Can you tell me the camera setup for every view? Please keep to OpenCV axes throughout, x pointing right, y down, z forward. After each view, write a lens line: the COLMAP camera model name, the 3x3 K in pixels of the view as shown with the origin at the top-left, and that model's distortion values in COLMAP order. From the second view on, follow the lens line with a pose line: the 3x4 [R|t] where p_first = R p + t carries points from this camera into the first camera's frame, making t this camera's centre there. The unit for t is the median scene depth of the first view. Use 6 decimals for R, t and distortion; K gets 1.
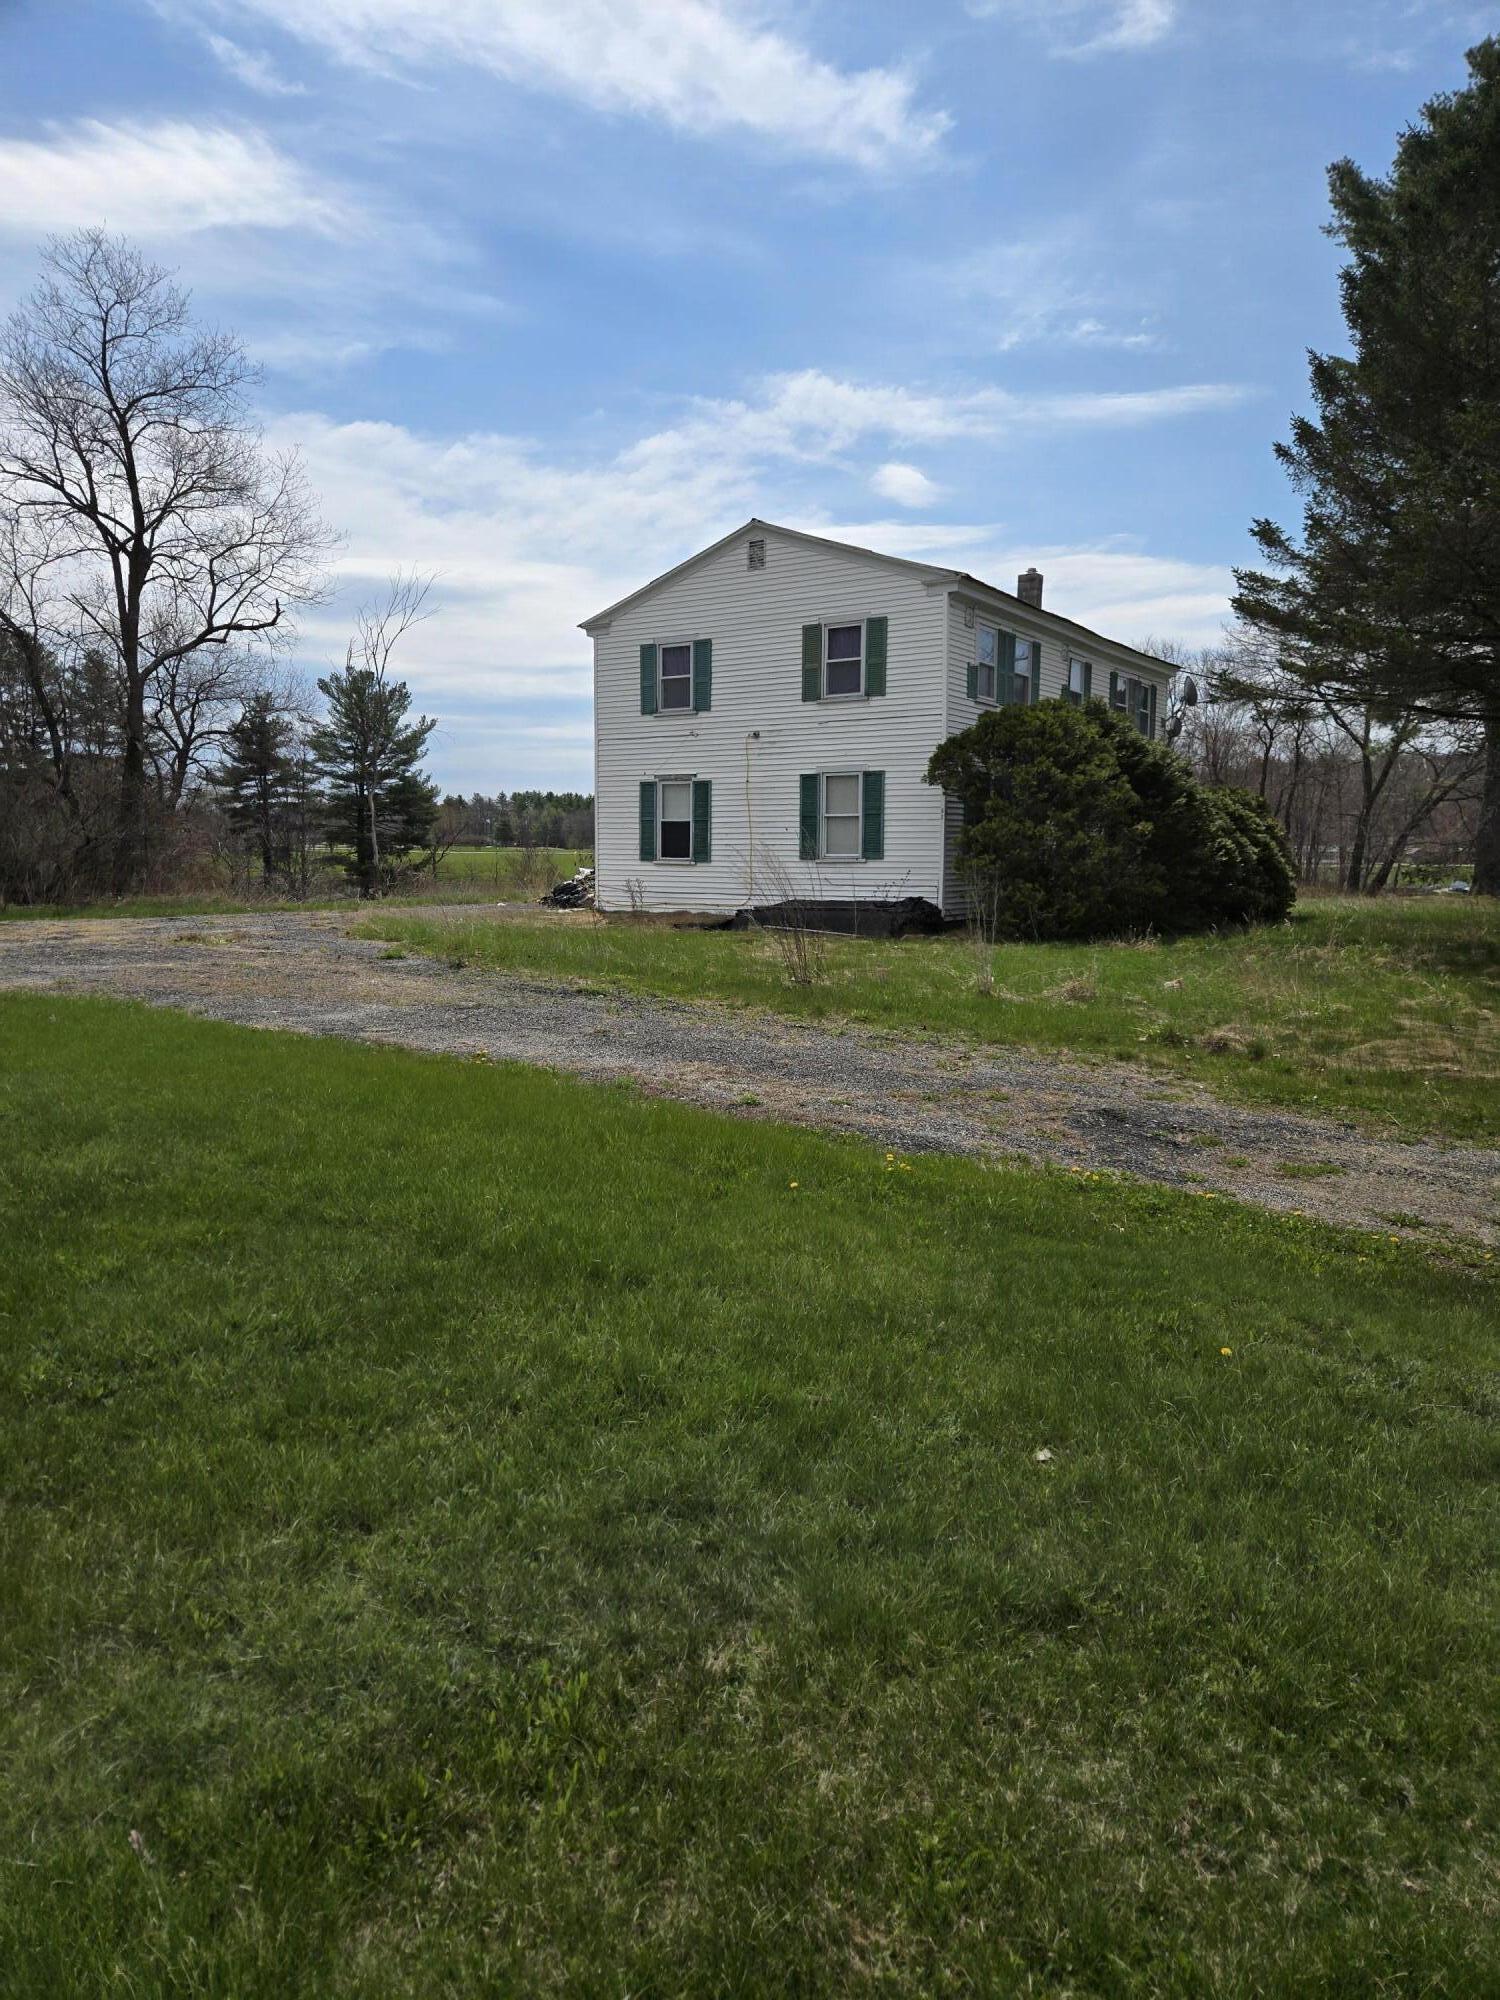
lens RADIAL K [[1319.5, 0, 750.7], [0, 1319.5, 1005.0], [0, 0, 1]] dist [0.033337, 0.000133]
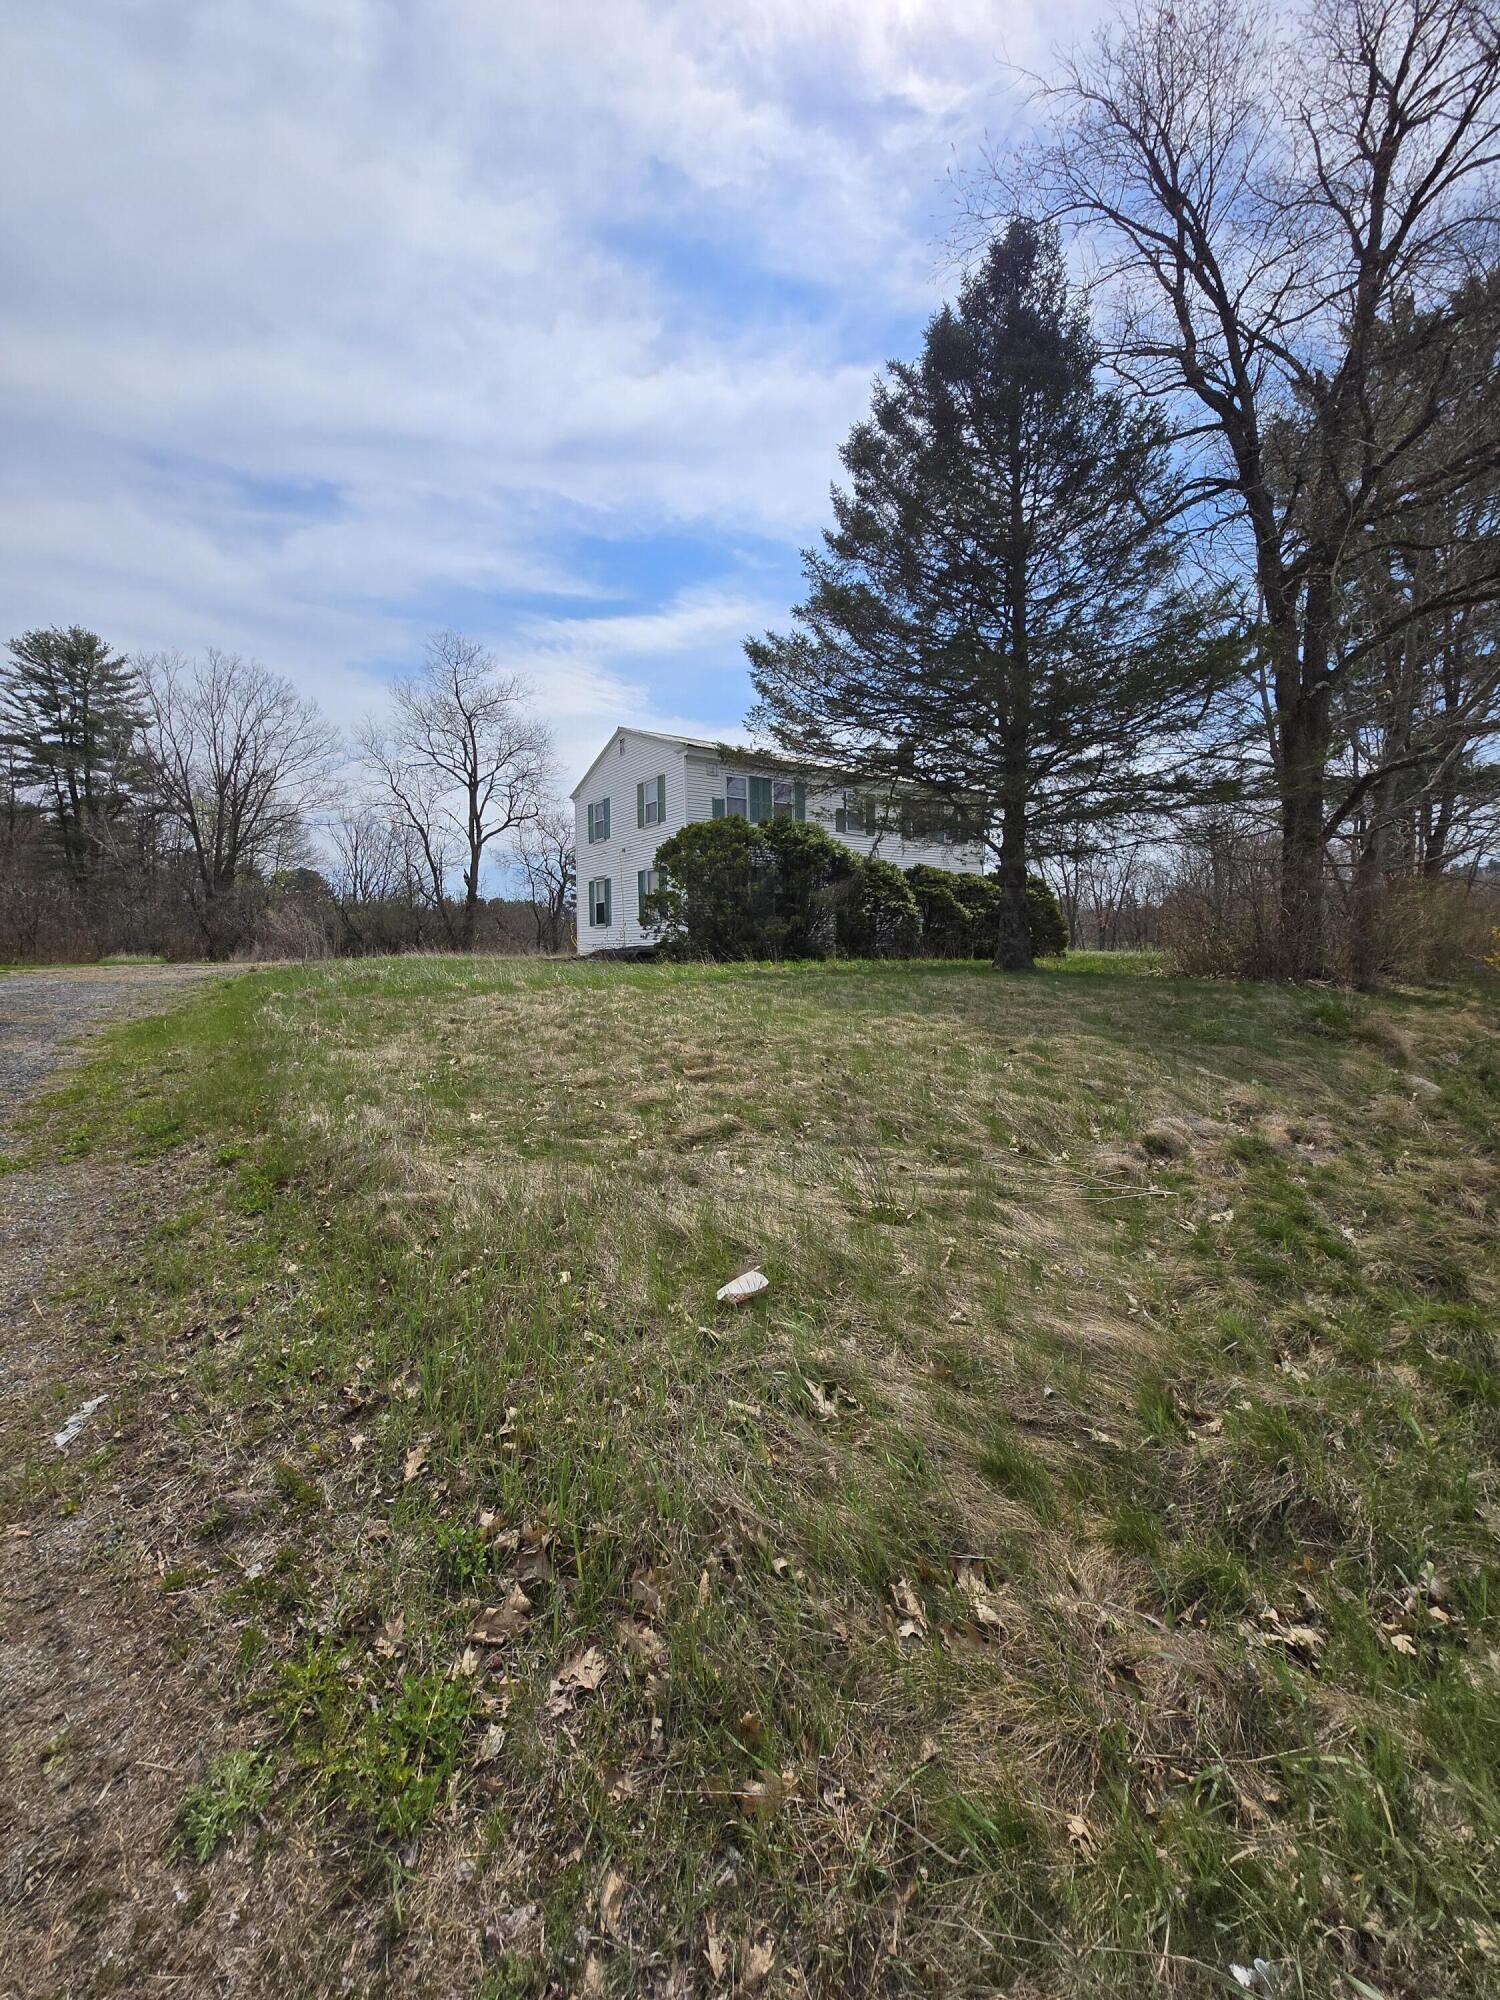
lens RADIAL K [[784.7, 0, 751.3], [0, 784.7, 989.8], [0, 0, 1]] dist [0.001551, -0.000077]
pose [[0.927021, 0.004822, -0.374979, 0.350985], [-0.026668, 0.998233, -0.053092, 0.016078], [0.374060, 0.059217, 0.925512, 0.089630]]
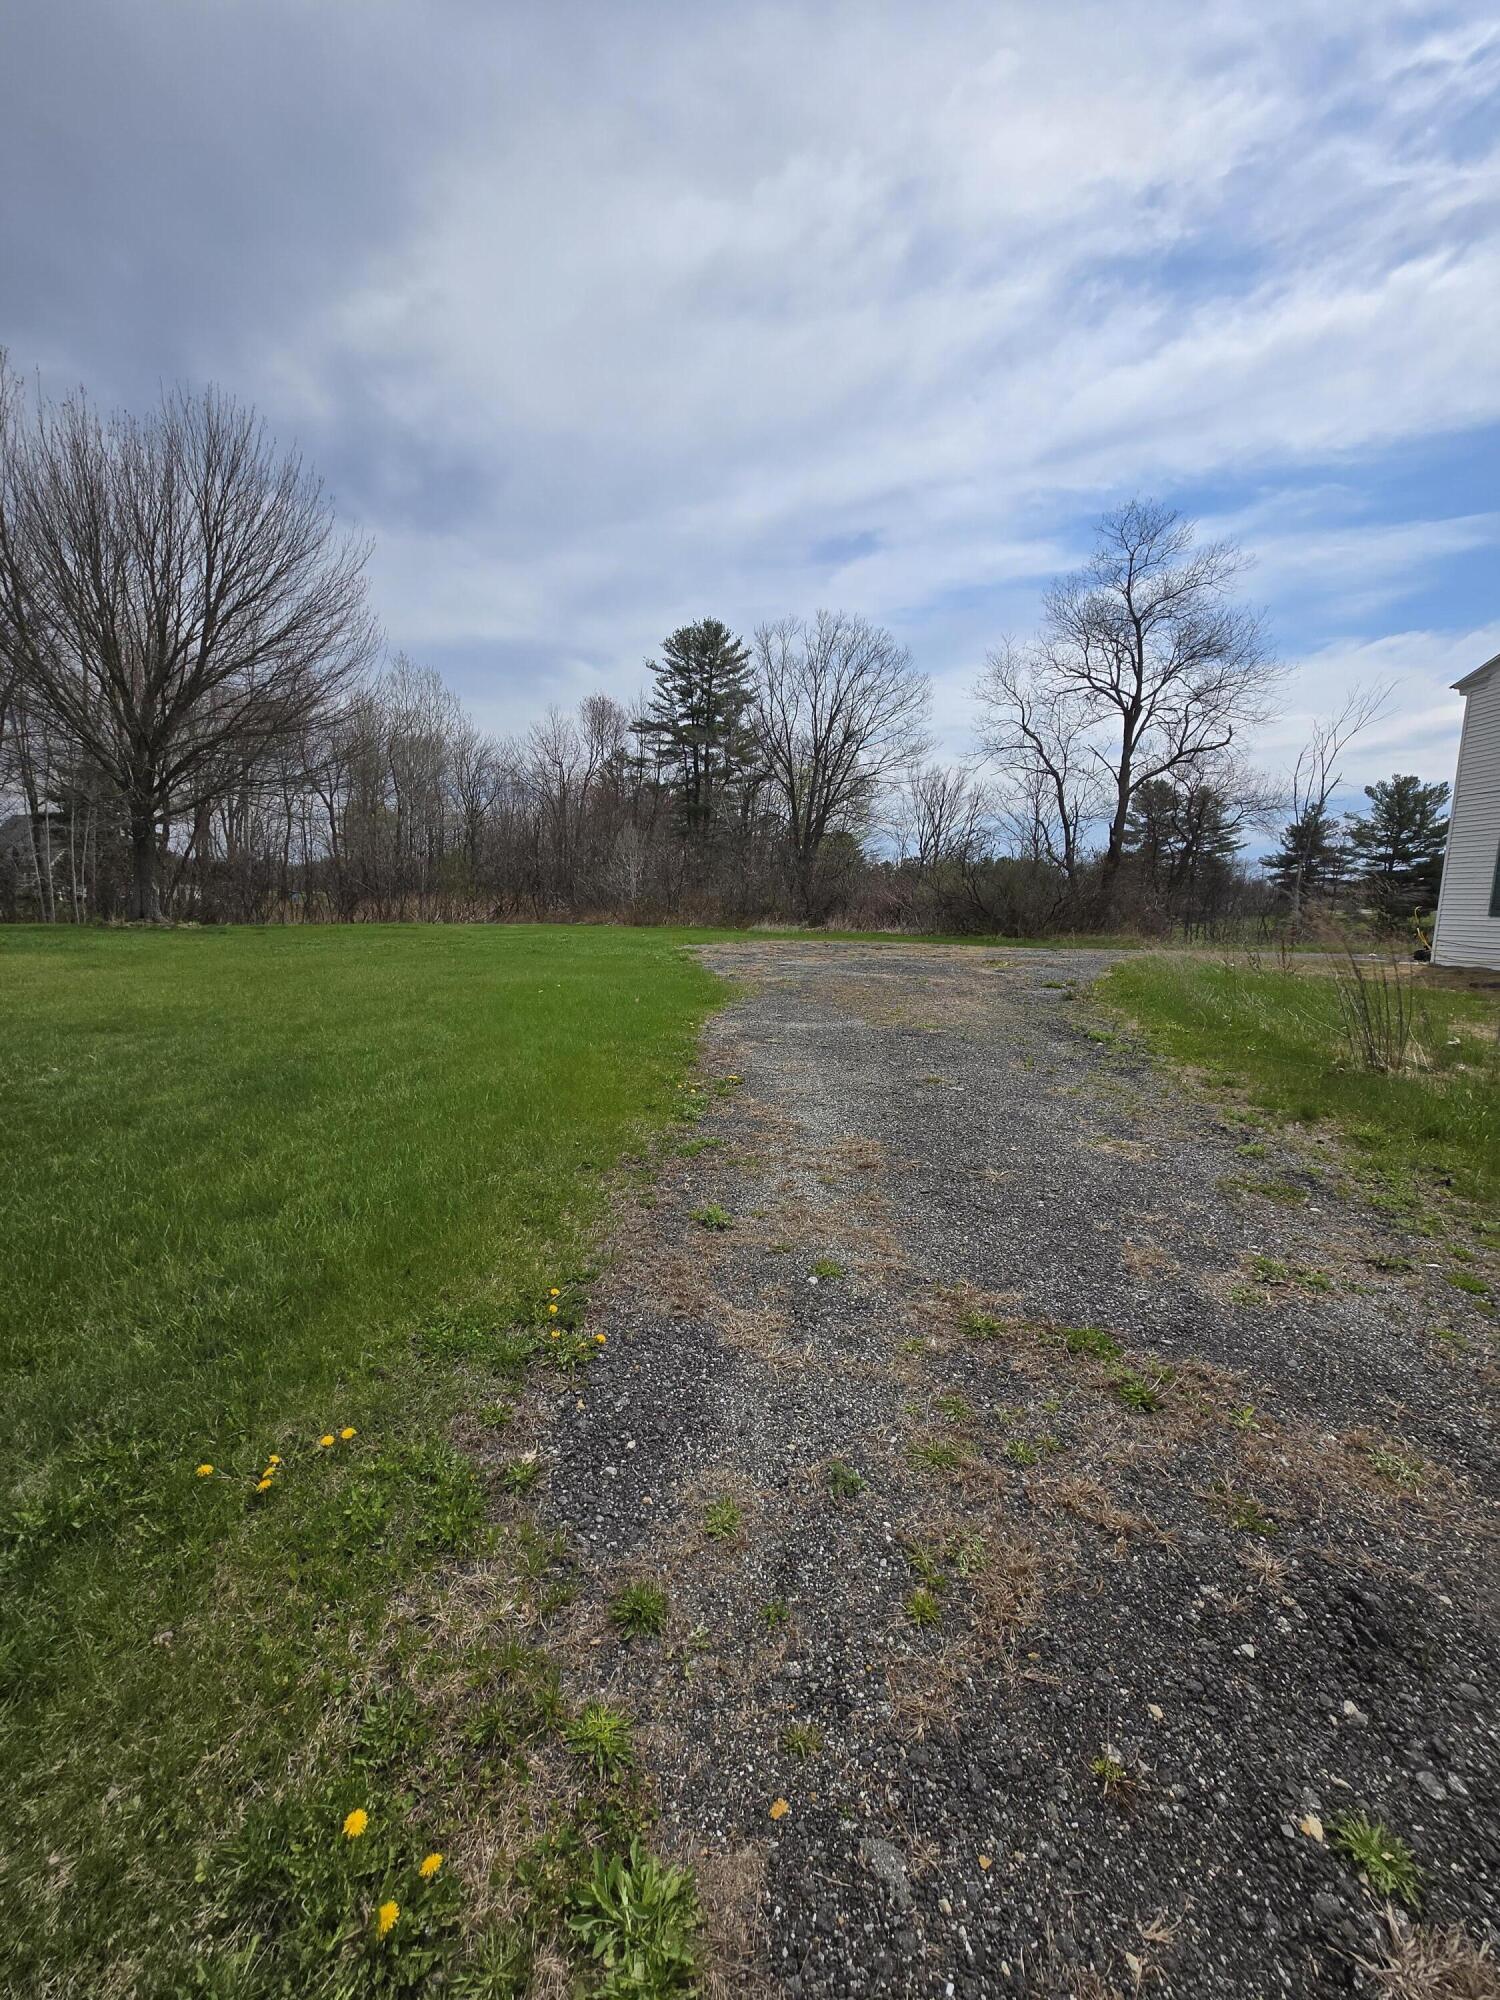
lens RADIAL K [[784.7, 0, 759.3], [0, 784.7, 999.0], [0, 0, 1]] dist [0.001551, -0.000077]
pose [[0.551813, 0.106679, -0.827117, 0.074188], [-0.110660, 0.992381, 0.054166, -0.014326], [0.826594, 0.061639, 0.559414, 0.163843]]
